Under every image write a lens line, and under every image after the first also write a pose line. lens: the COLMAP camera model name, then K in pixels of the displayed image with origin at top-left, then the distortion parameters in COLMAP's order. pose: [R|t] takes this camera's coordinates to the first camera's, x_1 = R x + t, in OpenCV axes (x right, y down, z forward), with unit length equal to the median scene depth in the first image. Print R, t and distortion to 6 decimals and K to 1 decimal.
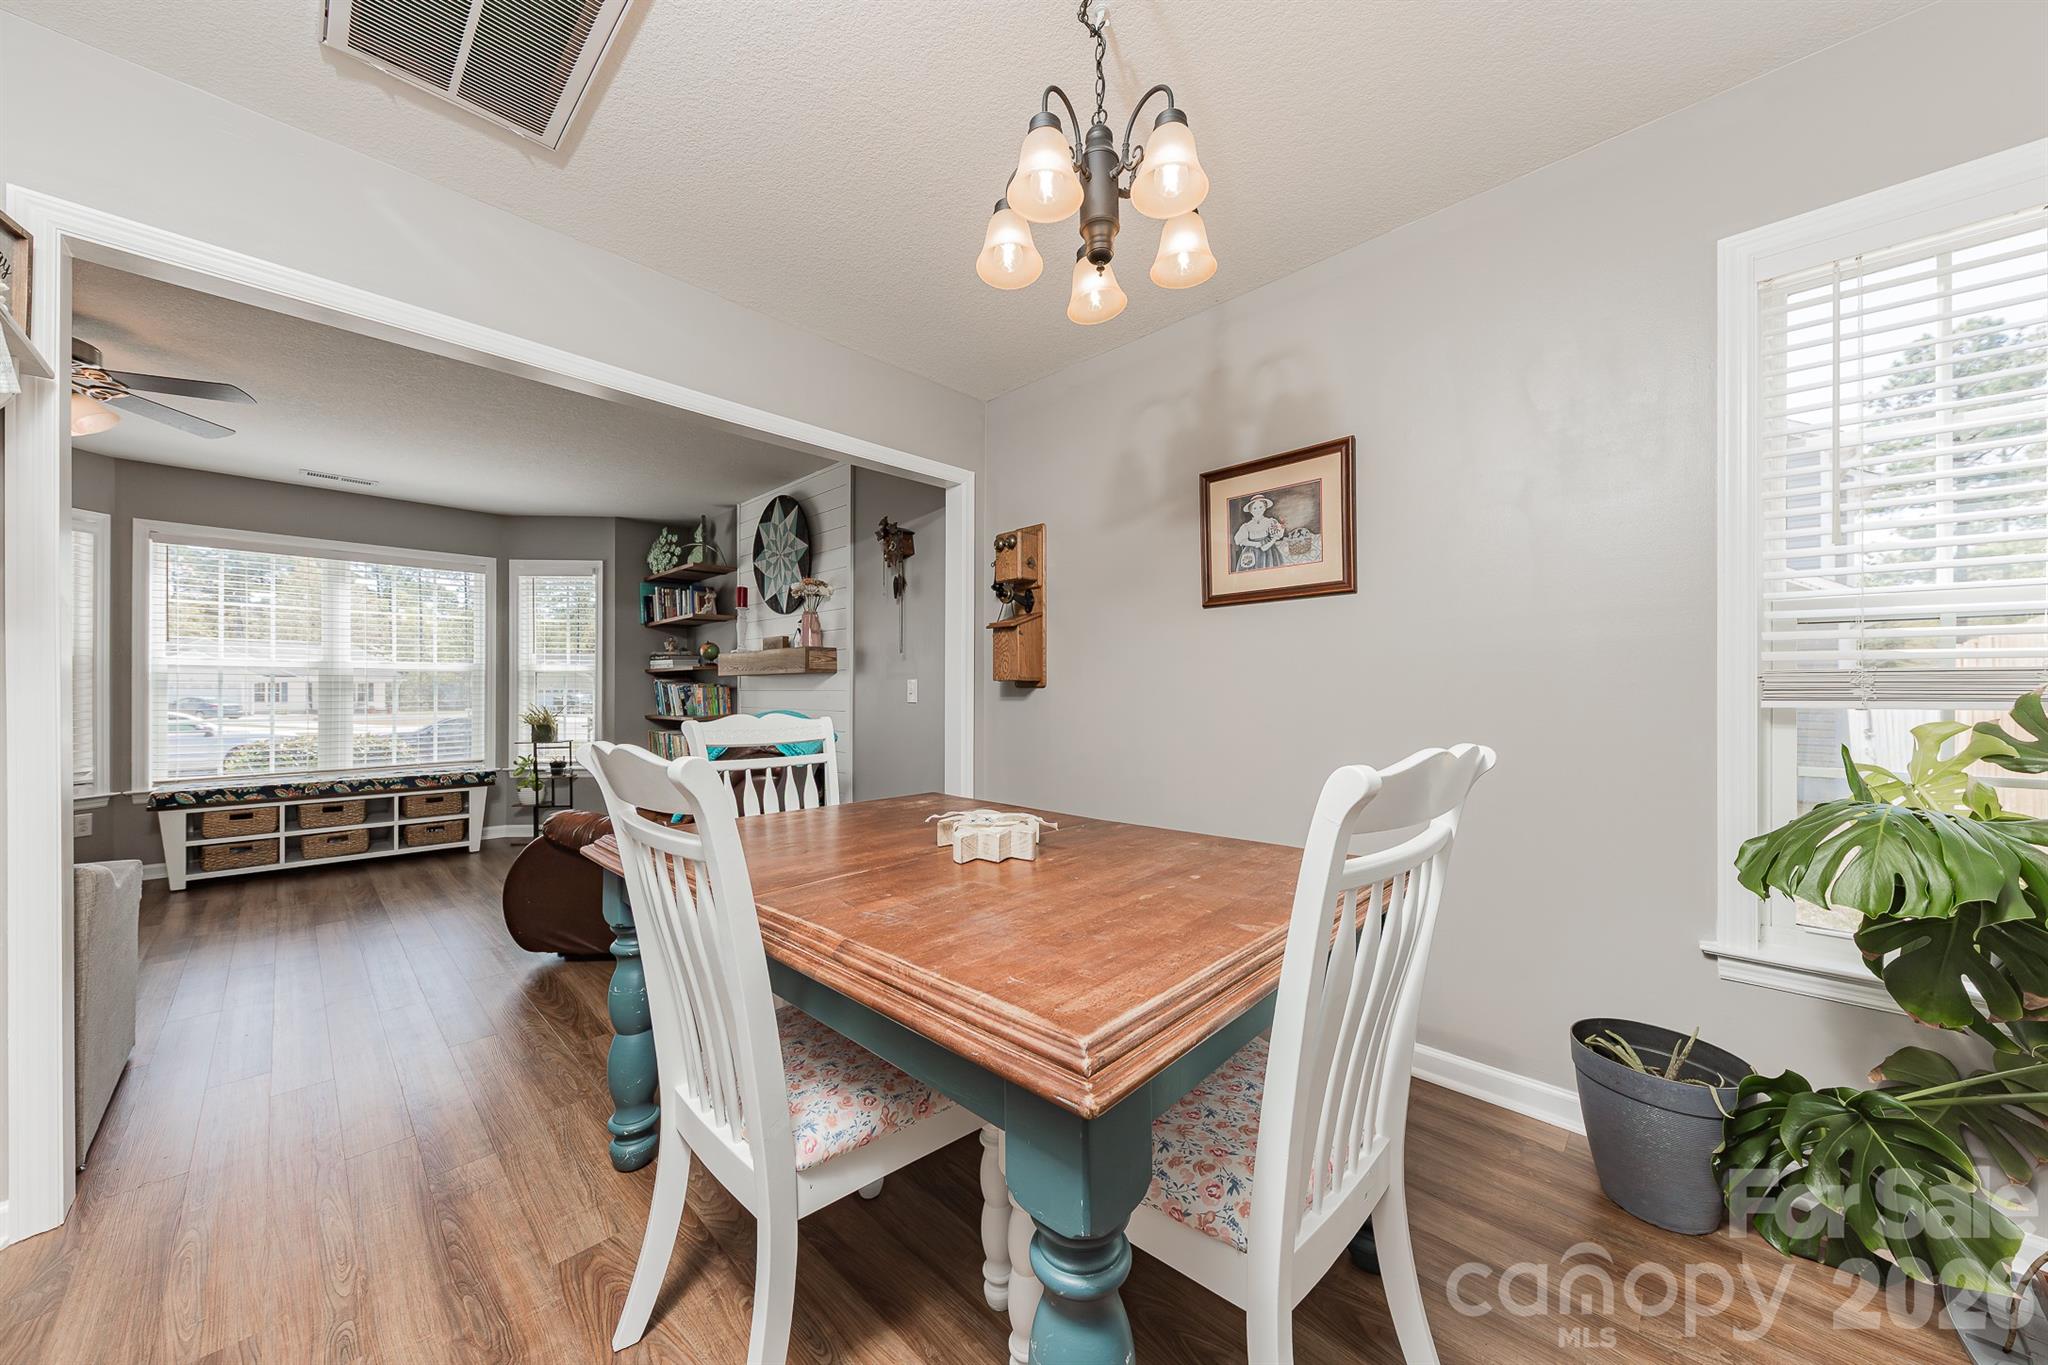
lens RADIAL K [[714.8, 0, 1020.0], [0, 714.8, 694.1], [0, 0, 1]] dist [0.001307, 0.000036]
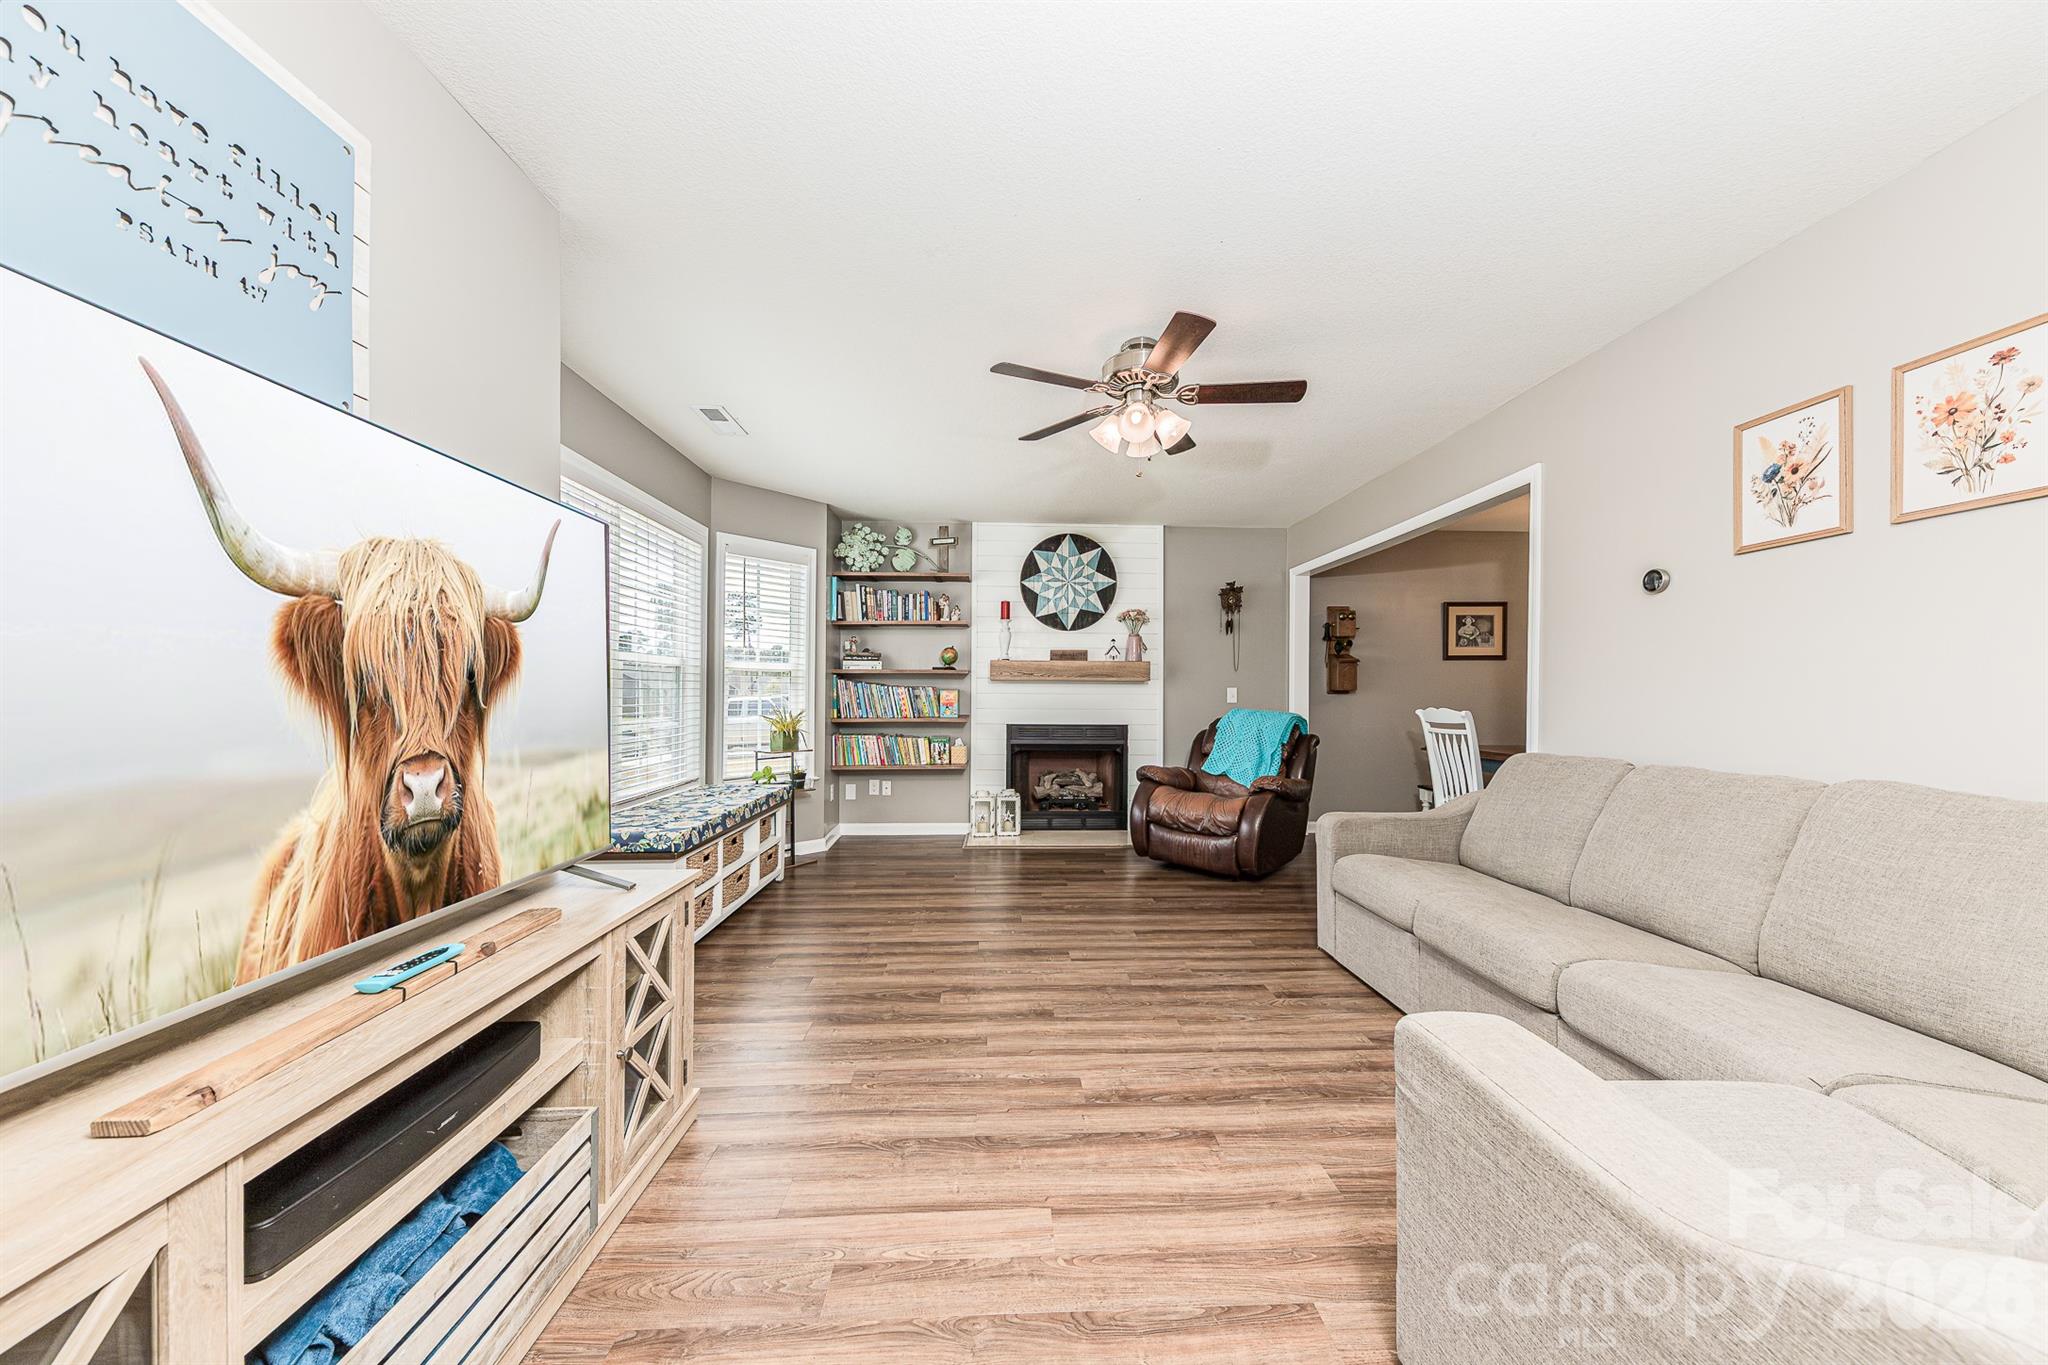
lens RADIAL K [[714.8, 0, 1023.7], [0, 714.8, 684.8], [0, 0, 1]] dist [0.001307, 0.000036]
pose [[0.691451, 0.004184, 0.722411, -2.365515], [-0.005592, 0.999984, -0.000439, -0.037561], [-0.722402, -0.003736, 0.691463, 0.409725]]
